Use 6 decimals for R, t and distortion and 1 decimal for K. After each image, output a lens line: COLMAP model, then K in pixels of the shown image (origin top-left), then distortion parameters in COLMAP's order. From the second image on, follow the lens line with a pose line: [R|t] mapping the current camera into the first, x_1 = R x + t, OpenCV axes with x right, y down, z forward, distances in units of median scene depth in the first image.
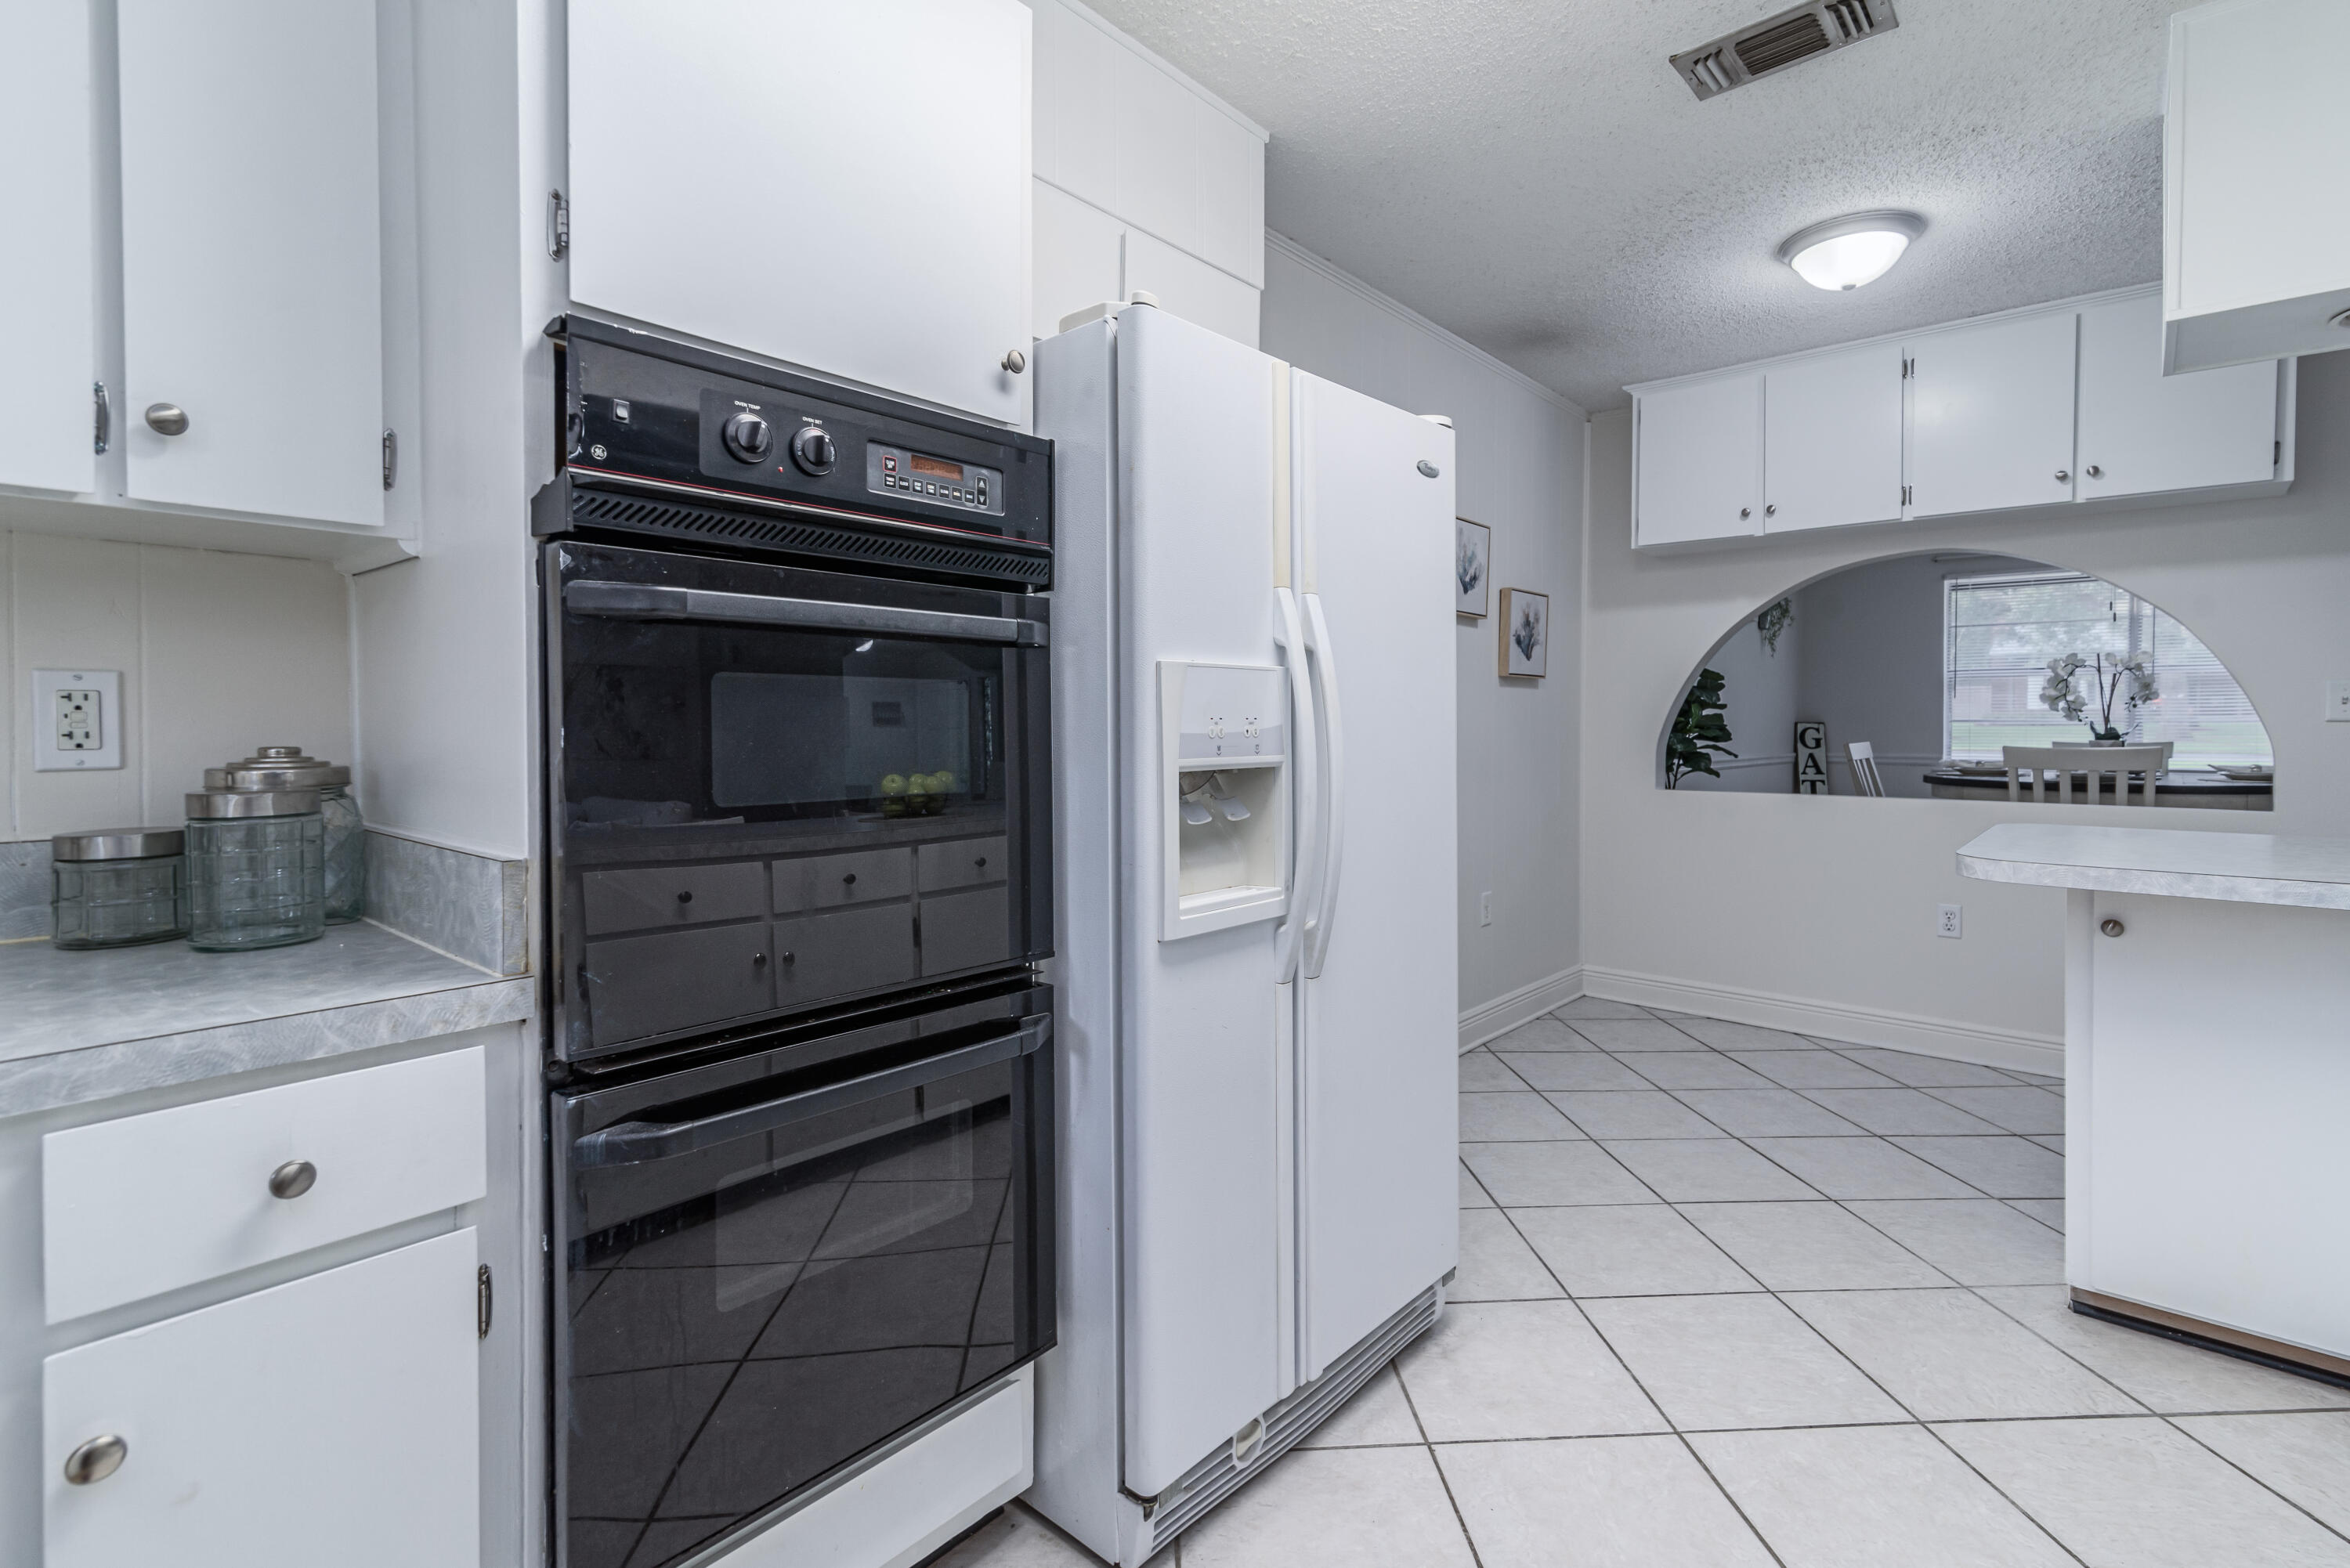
lens RADIAL K [[1072.0, 0, 1199.1], [0, 1072.0, 732.2], [0, 0, 1]] dist [0.015599, -0.003741]
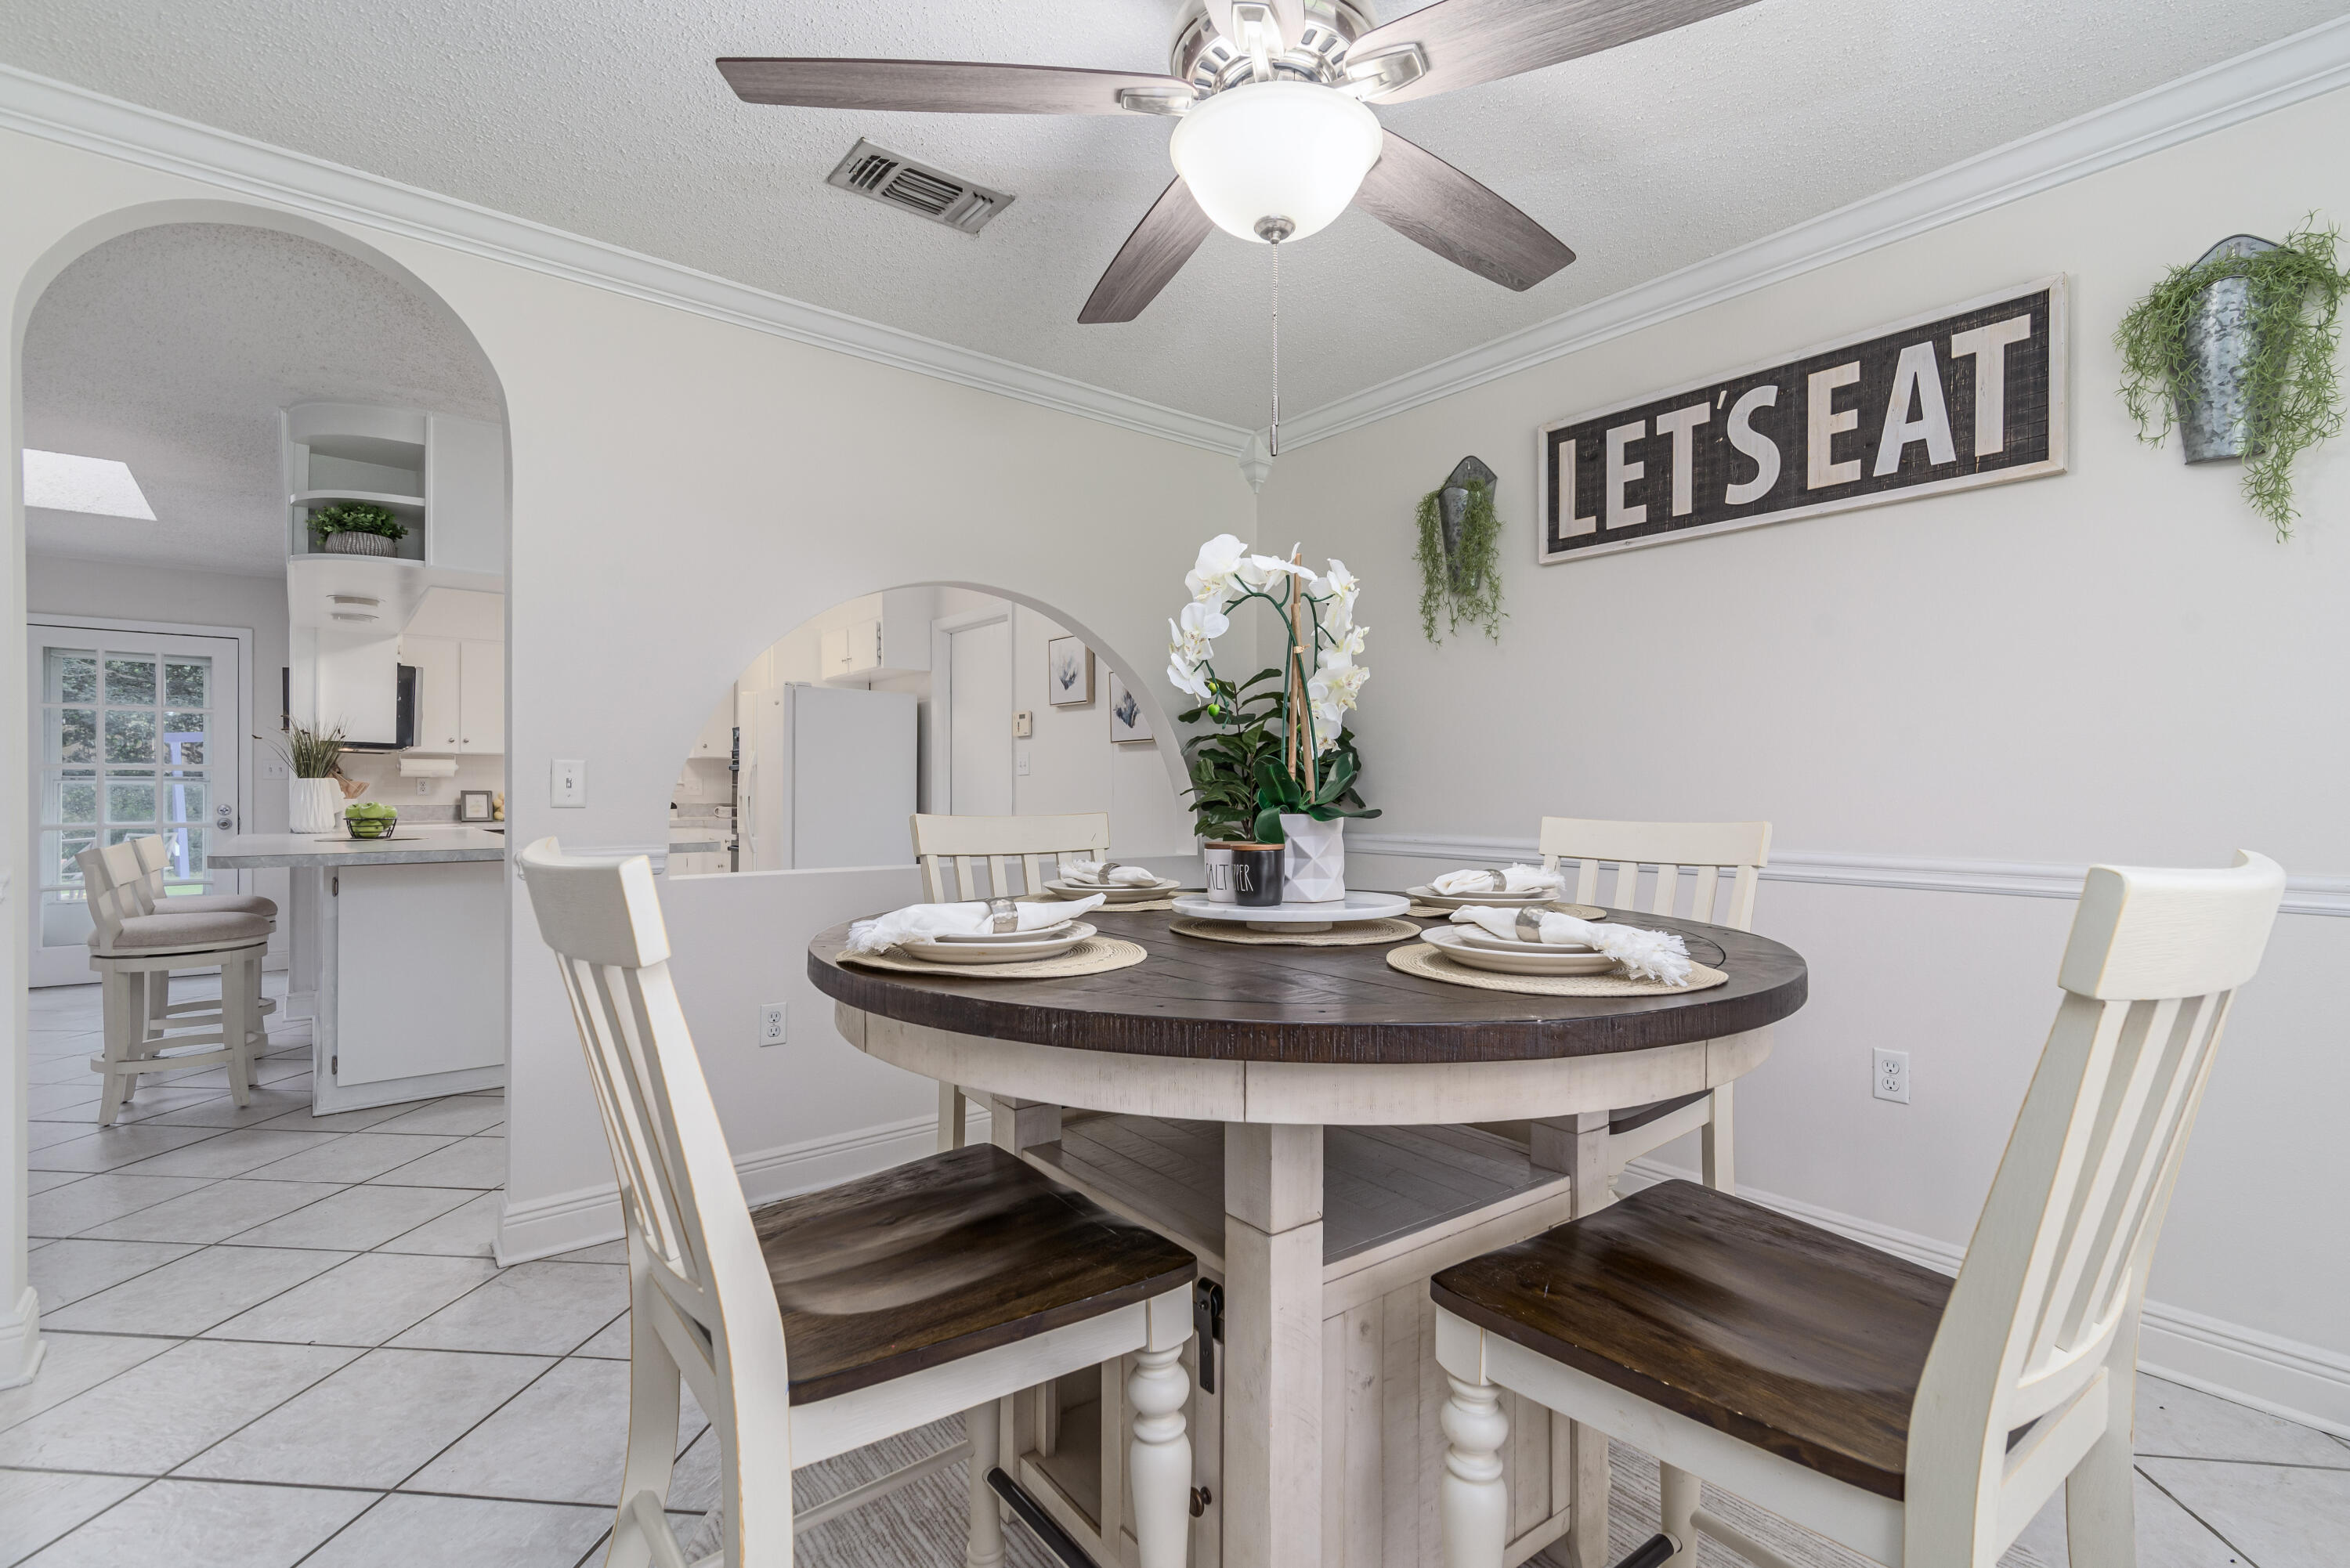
lens RADIAL K [[1072.0, 0, 1191.5], [0, 1072.0, 790.6], [0, 0, 1]] dist [0.015599, -0.003741]
pose [[-0.164978, -0.001014, -0.986297, 3.699102], [-0.005936, 0.999982, -0.000035, 0.000720], [0.986279, 0.005849, -0.164981, 3.245491]]
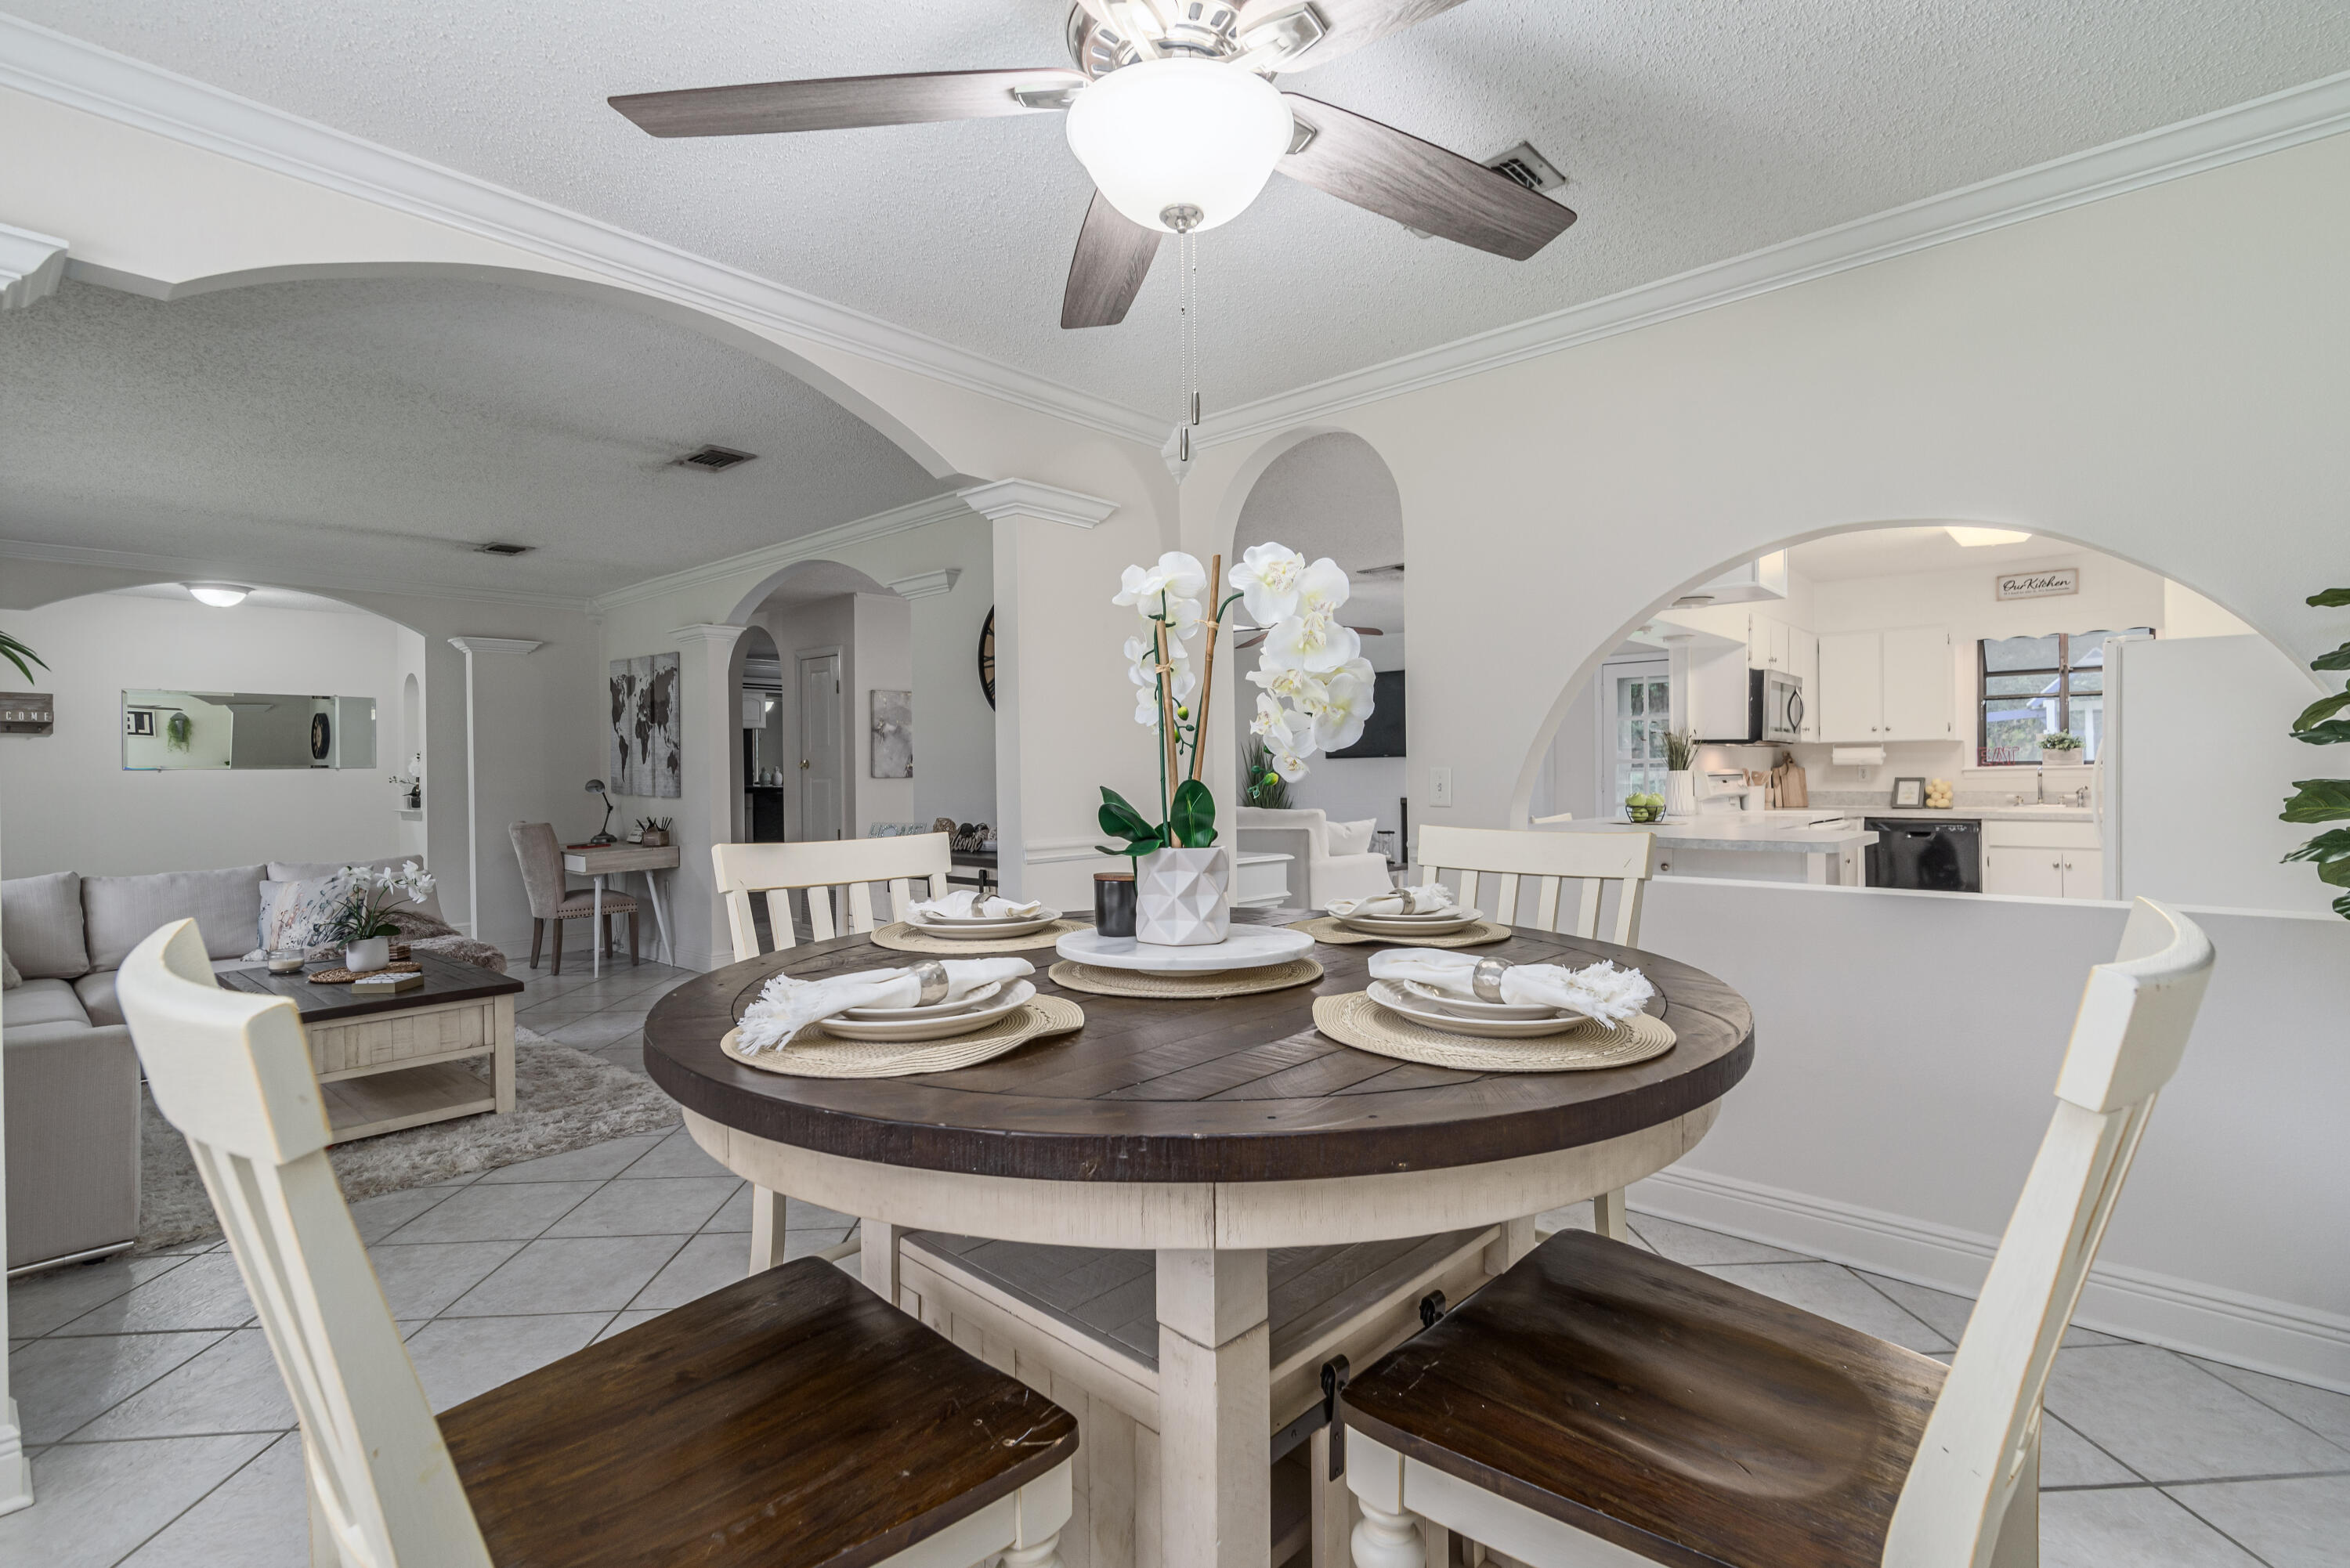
lens RADIAL K [[1072.0, 0, 1205.9], [0, 1072.0, 779.8], [0, 0, 1]] dist [0.015599, -0.003741]
pose [[-0.999950, 0.007358, 0.006742, 2.640071], [0.007393, 0.999959, 0.005242, -0.018368], [-0.006703, 0.005291, -0.999964, 4.110537]]
